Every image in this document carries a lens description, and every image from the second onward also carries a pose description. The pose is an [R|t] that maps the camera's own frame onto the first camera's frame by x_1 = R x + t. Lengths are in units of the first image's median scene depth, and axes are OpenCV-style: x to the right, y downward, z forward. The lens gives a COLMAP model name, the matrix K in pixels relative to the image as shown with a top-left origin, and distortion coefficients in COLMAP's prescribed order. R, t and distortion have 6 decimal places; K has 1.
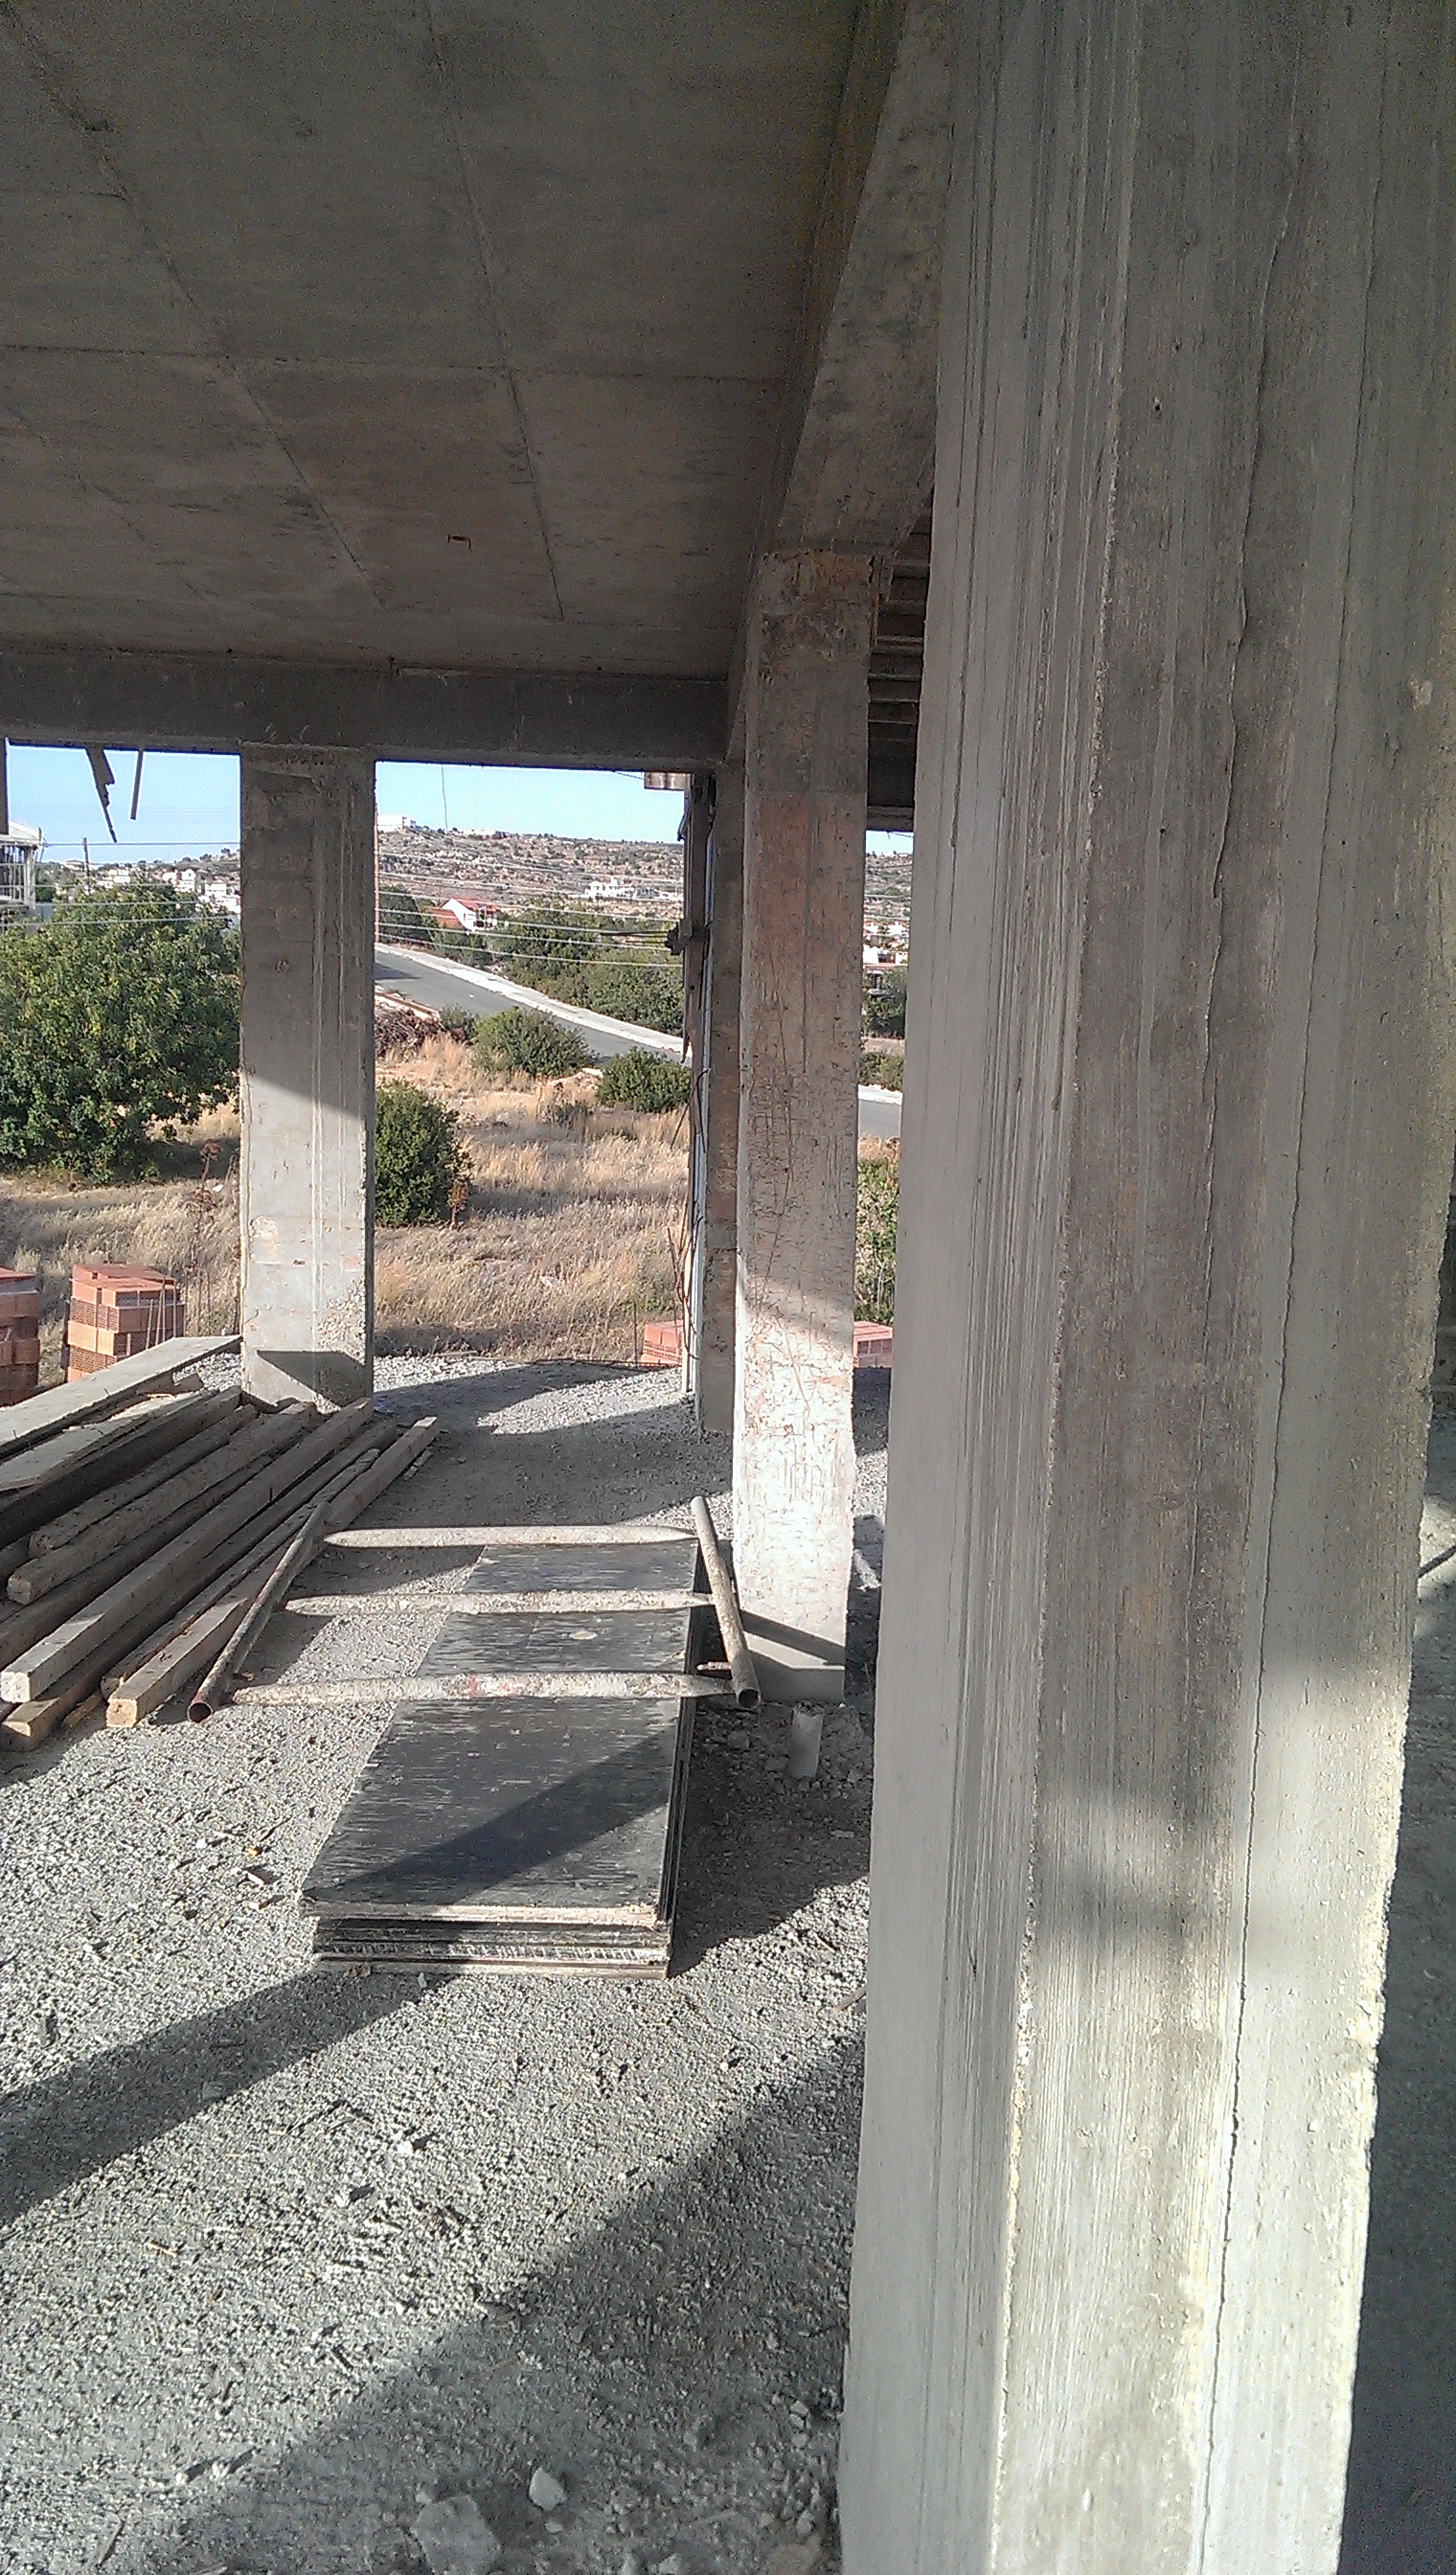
lens RADIAL K [[1908.1, 0, 731.3], [0, 1908.1, 1394.8], [0, 0, 1]] dist [0.106094, -0.148647]
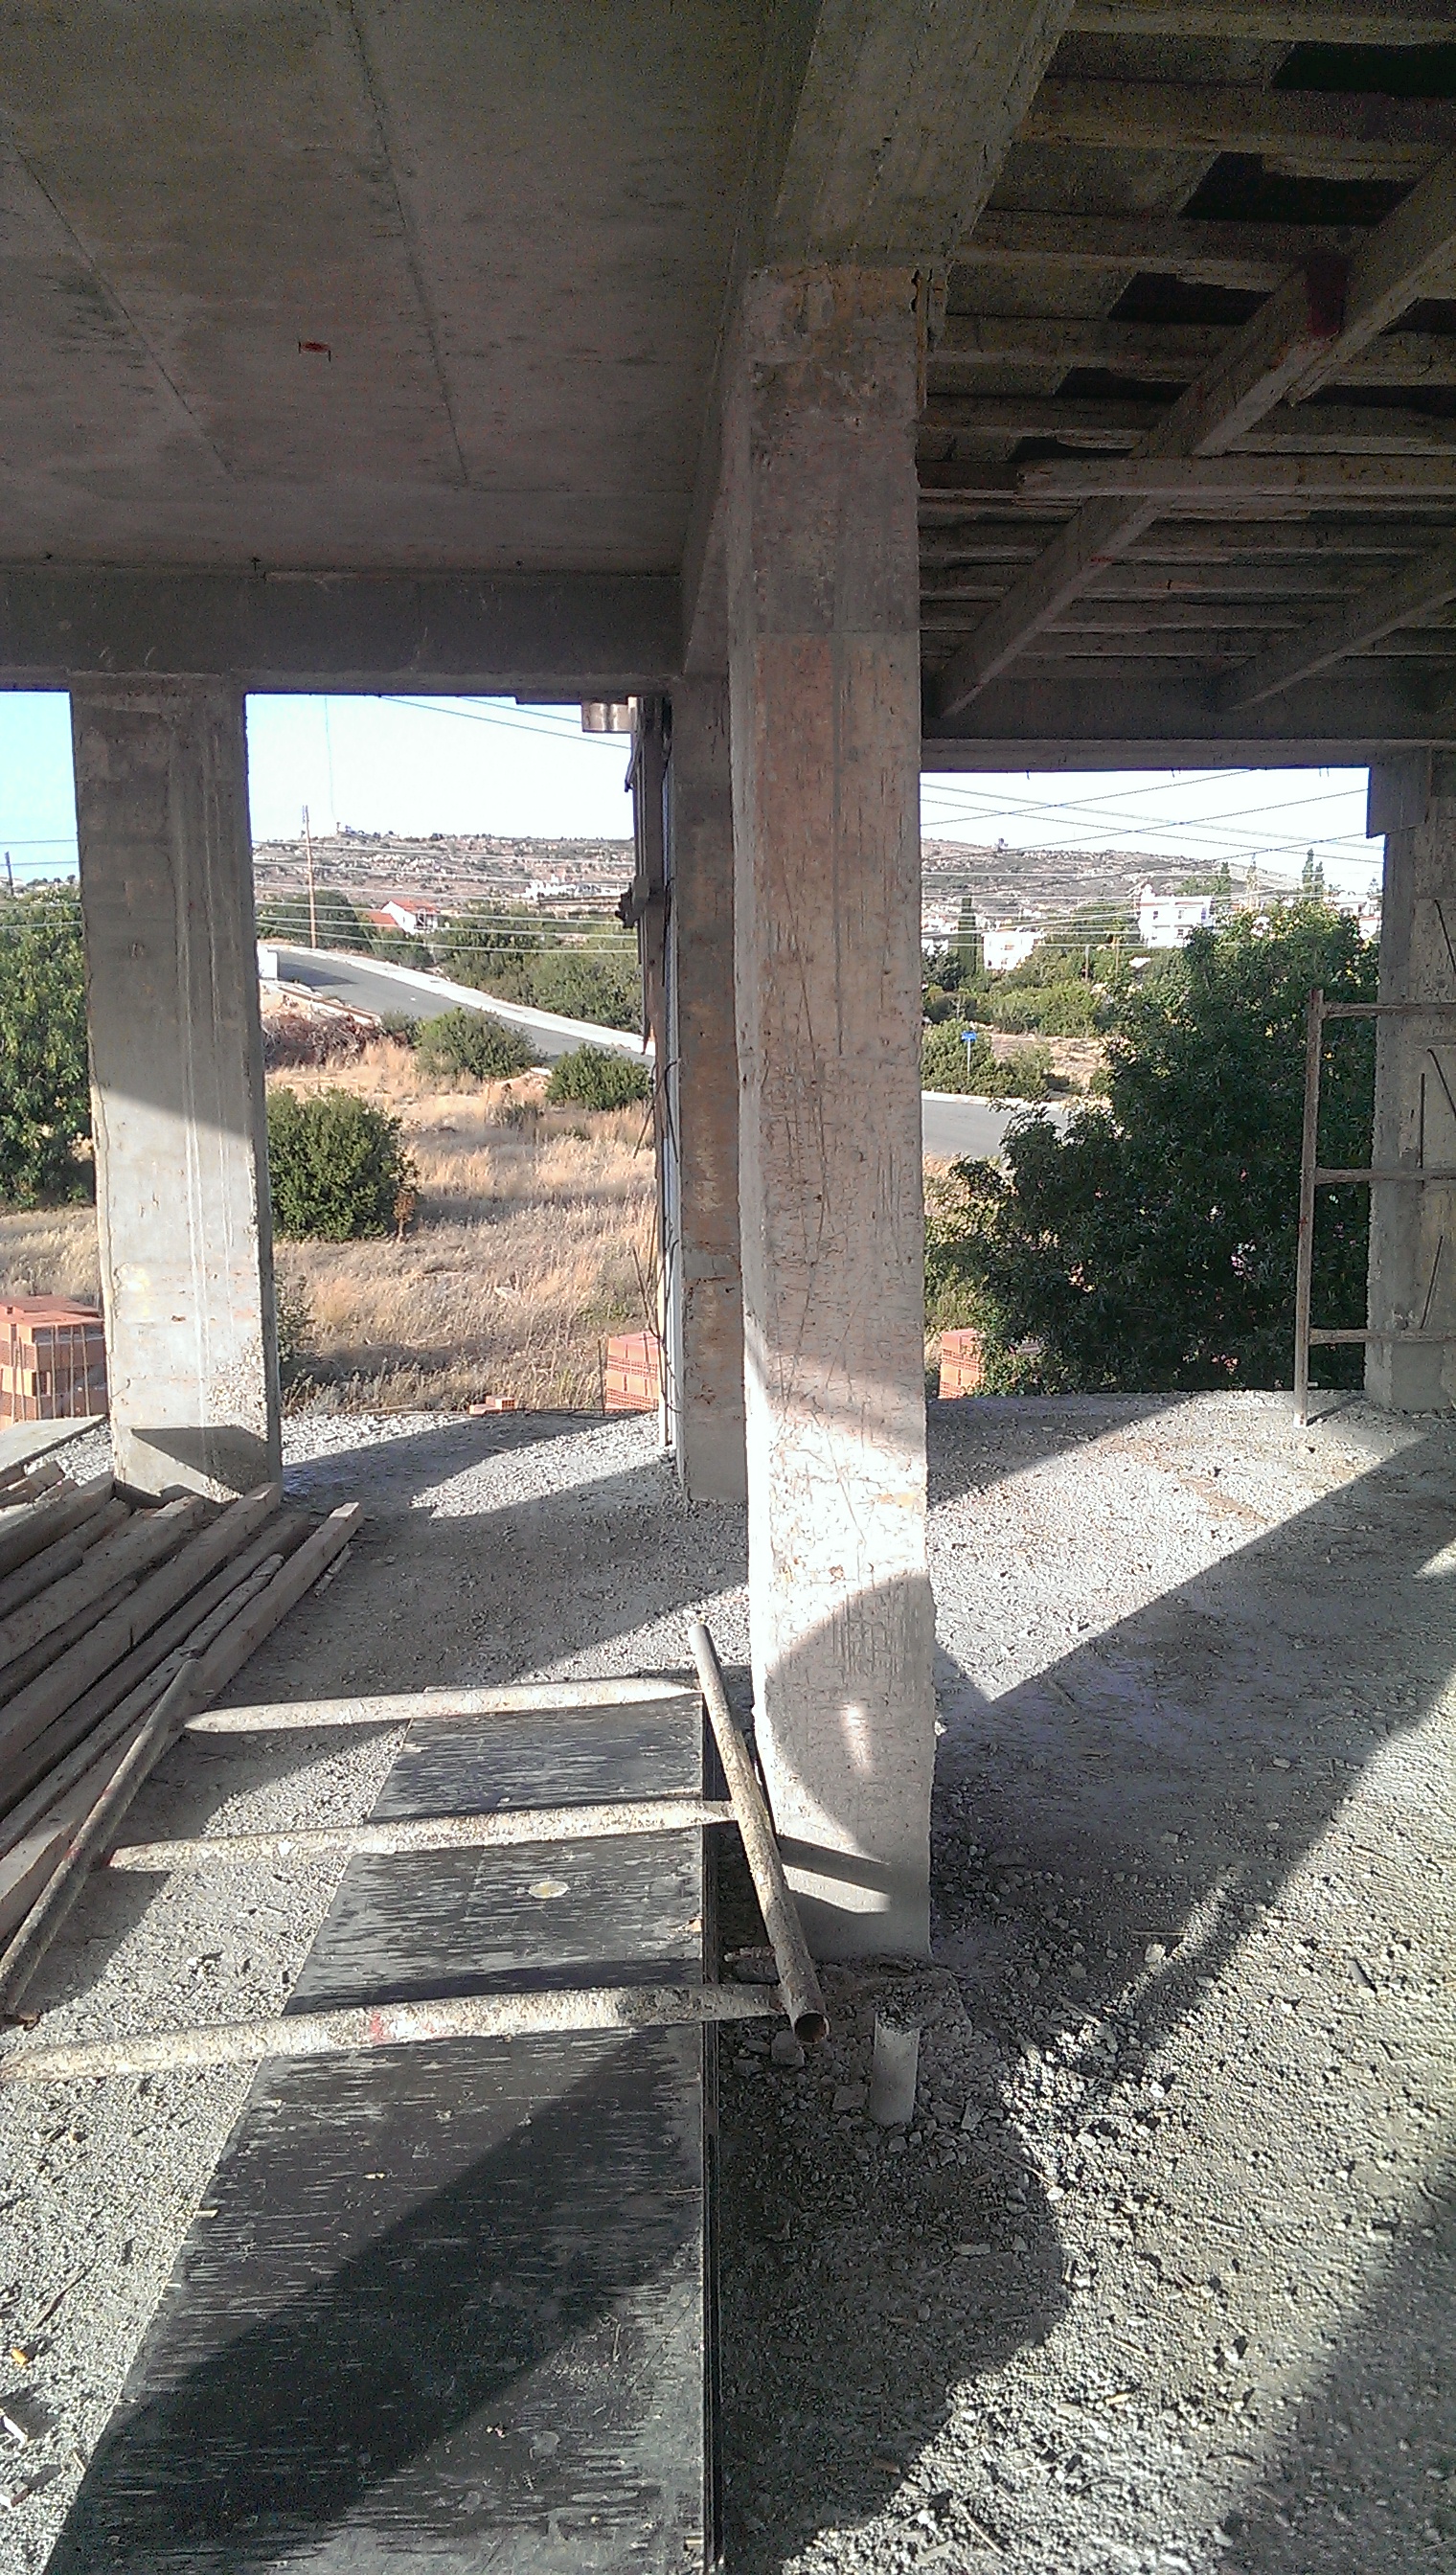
lens RADIAL K [[1923.5, 0, 773.7], [0, 1923.5, 1354.0], [0, 0, 1]] dist [0.102747, -0.156606]
pose [[0.998141, -0.045391, 0.040659, -0.010960], [0.046122, 0.998787, -0.017222, -0.031459], [-0.039828, 0.019065, 0.999025, 0.195624]]
